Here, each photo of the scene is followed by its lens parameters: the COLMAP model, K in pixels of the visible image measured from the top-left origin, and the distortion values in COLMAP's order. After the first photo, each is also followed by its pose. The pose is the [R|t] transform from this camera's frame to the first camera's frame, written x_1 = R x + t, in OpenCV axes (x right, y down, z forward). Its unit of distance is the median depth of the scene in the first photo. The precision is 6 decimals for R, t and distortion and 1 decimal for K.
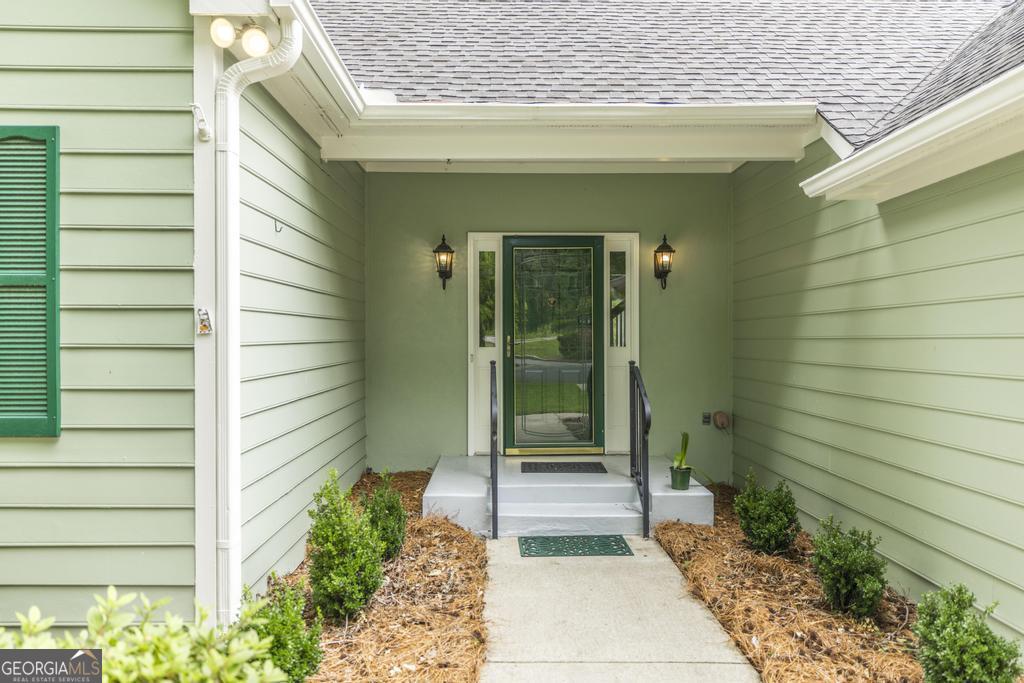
lens RADIAL K [[679.4, 0, 512.0], [0, 679.4, 341.5], [0, 0, 1]] dist [0.000603, 0.000259]
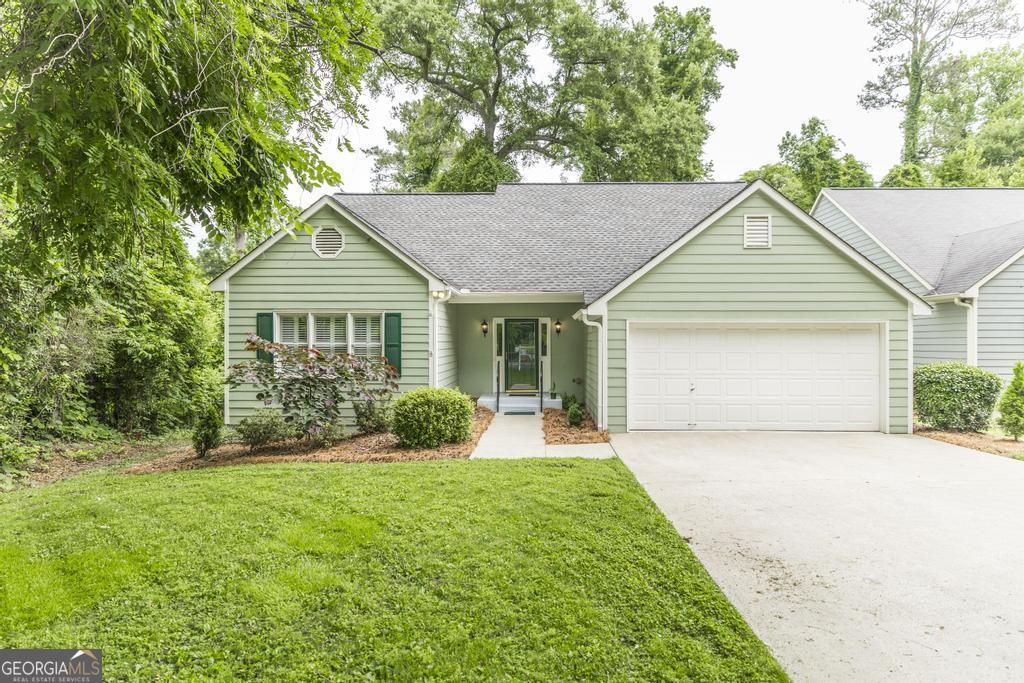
lens RADIAL K [[519.1, 0, 540.4], [0, 519.1, 341.4], [0, 0, 1]] dist [0.010493, -0.000151]
pose [[0.999826, 0.000472, -0.018638, 0.236272], [-0.000543, 0.999993, -0.003811, -0.060681], [0.018636, 0.003820, 0.999819, -1.610895]]
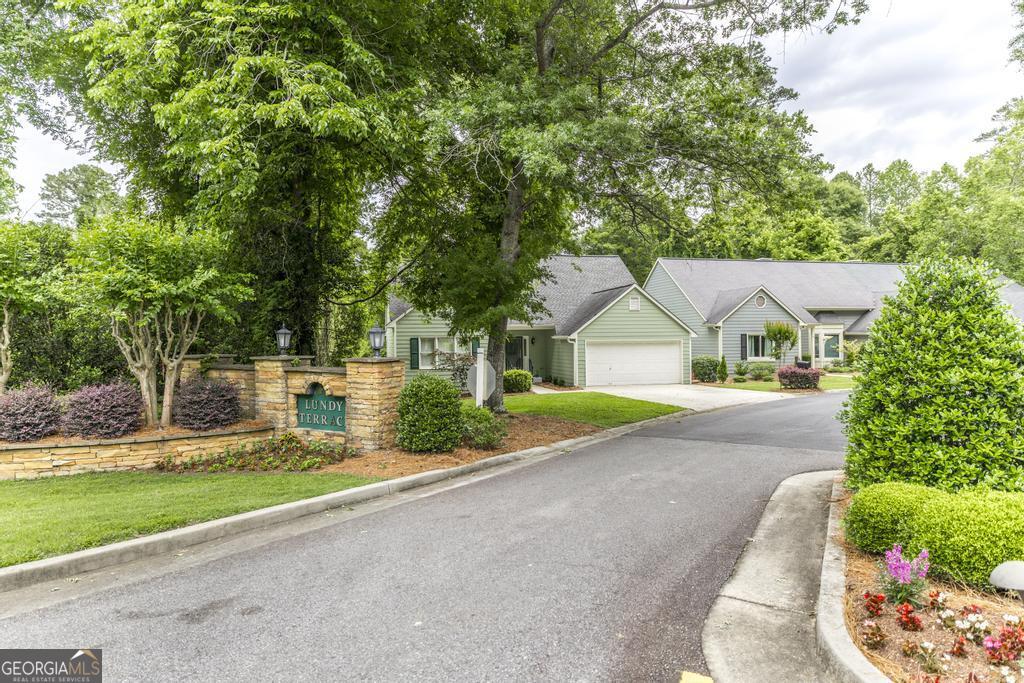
lens RADIAL K [[560.5, 0, 512.0], [0, 560.5, 341.5], [0, 0, 1]] dist [0.000956, 0.000282]
pose [[0.976437, -0.012243, 0.215454, -1.215629], [0.012545, 0.999921, -0.000032, -0.146656], [-0.215437, 0.002734, 0.976514, -4.464552]]
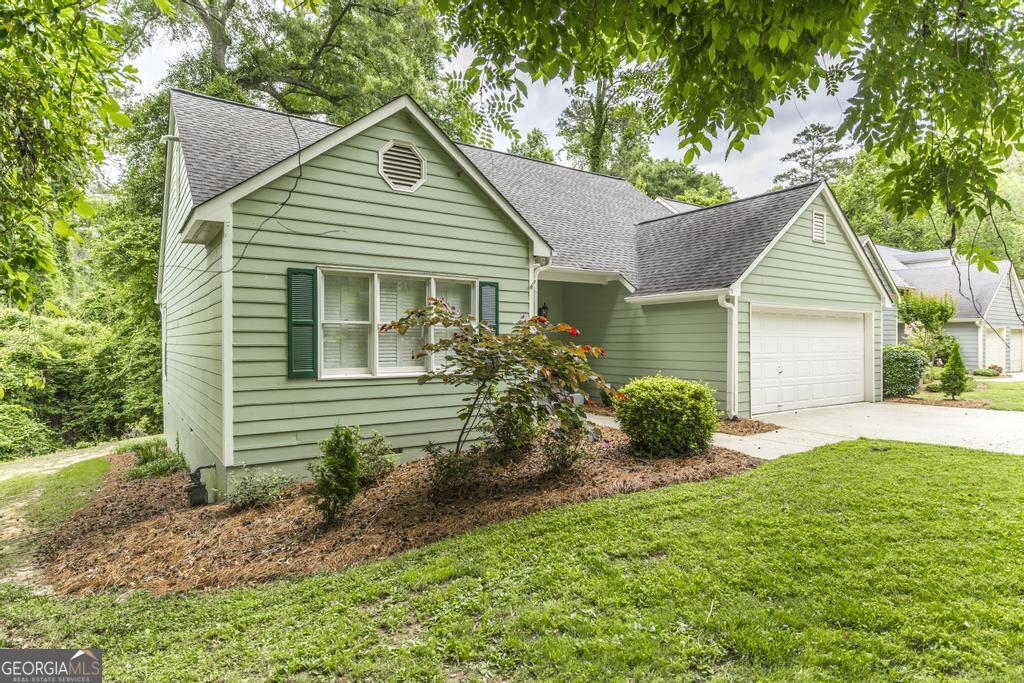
lens RADIAL K [[560.5, 0, 512.0], [0, 560.5, 341.5], [0, 0, 1]] dist [0.000956, 0.000282]
pose [[0.832259, 0.000619, 0.554387, -1.334707], [0.002795, 0.999982, -0.005313, 0.002851], [-0.554381, 0.005972, 0.832242, -0.871537]]
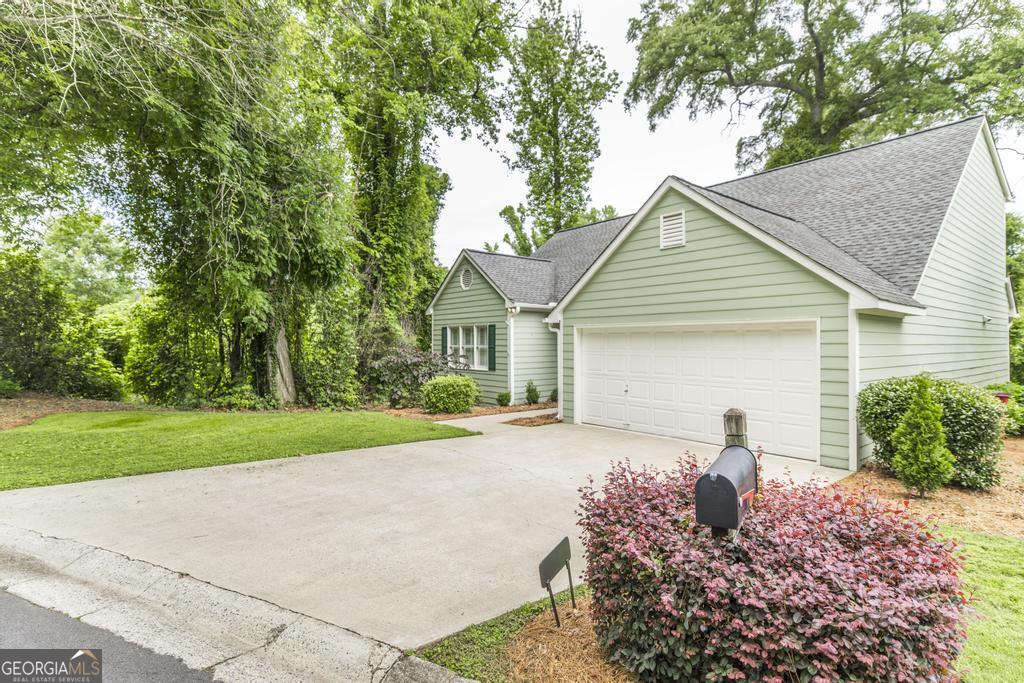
lens RADIAL K [[521.0, 0, 512.0], [0, 521.0, 341.5], [0, 0, 1]] dist [0.001835, 0.000013]
pose [[0.619756, -0.003046, -0.784788, 2.130838], [-0.008756, 0.999903, -0.010795, -0.055048], [0.784745, 0.013562, 0.619670, -1.256556]]
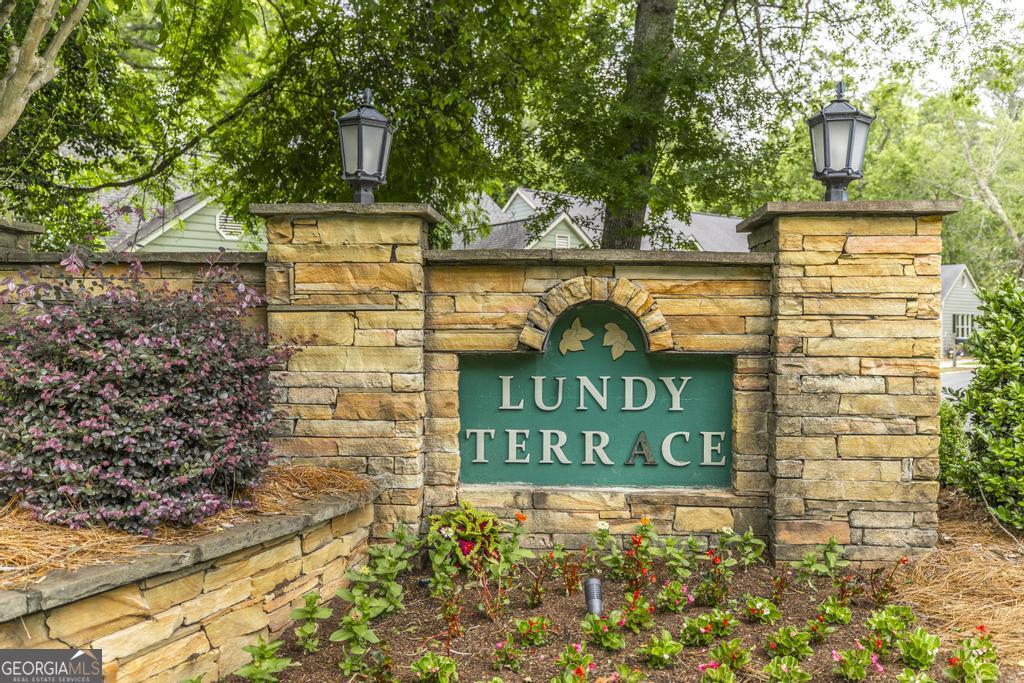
lens RADIAL K [[823.2, 0, 512.0], [0, 823.2, 341.5], [0, 0, 1]] dist [0.001119, -0.000647]
pose [[0.802710, -0.007492, 0.596323, -1.895900], [0.004474, 0.999969, 0.006541, 0.001786], [-0.596353, -0.002582, 0.802718, -3.094184]]
